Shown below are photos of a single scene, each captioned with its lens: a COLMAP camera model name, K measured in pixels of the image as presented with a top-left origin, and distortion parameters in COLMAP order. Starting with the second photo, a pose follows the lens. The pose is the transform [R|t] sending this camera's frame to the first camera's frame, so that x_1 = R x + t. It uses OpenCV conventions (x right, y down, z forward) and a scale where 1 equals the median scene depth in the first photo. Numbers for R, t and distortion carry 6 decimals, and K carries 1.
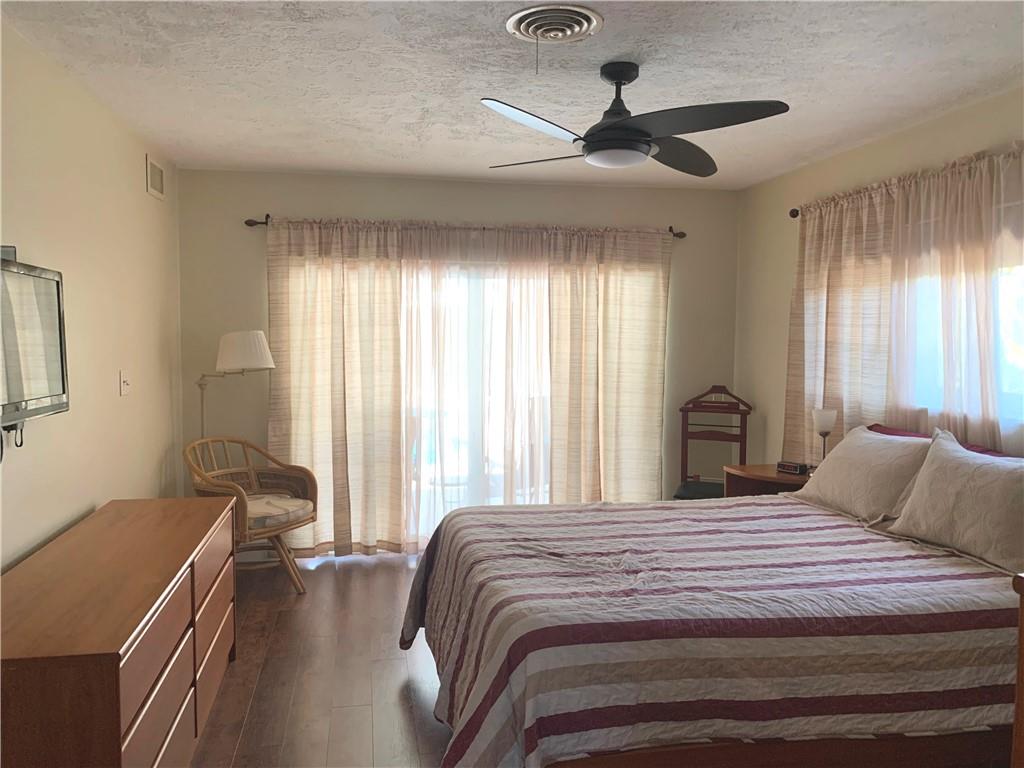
lens RADIAL K [[783.5, 0, 512.0], [0, 783.5, 384.0], [0, 0, 1]] dist [0.008534, 0.001552]
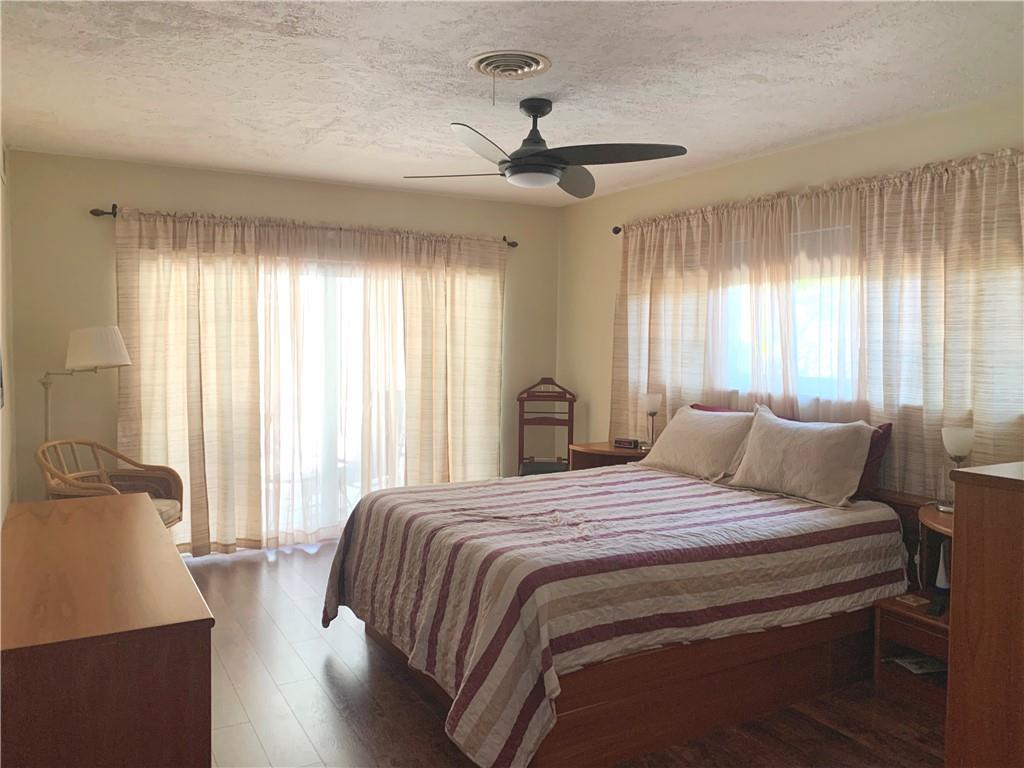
lens RADIAL K [[780.3, 0, 508.2], [0, 780.3, 380.2], [0, 0, 1]] dist [0.056422, -0.080465]
pose [[0.945874, -0.015858, 0.324145, -0.201515], [0.018106, 0.999828, -0.003920, 0.011804], [-0.324027, 0.009577, 0.945999, -0.067474]]
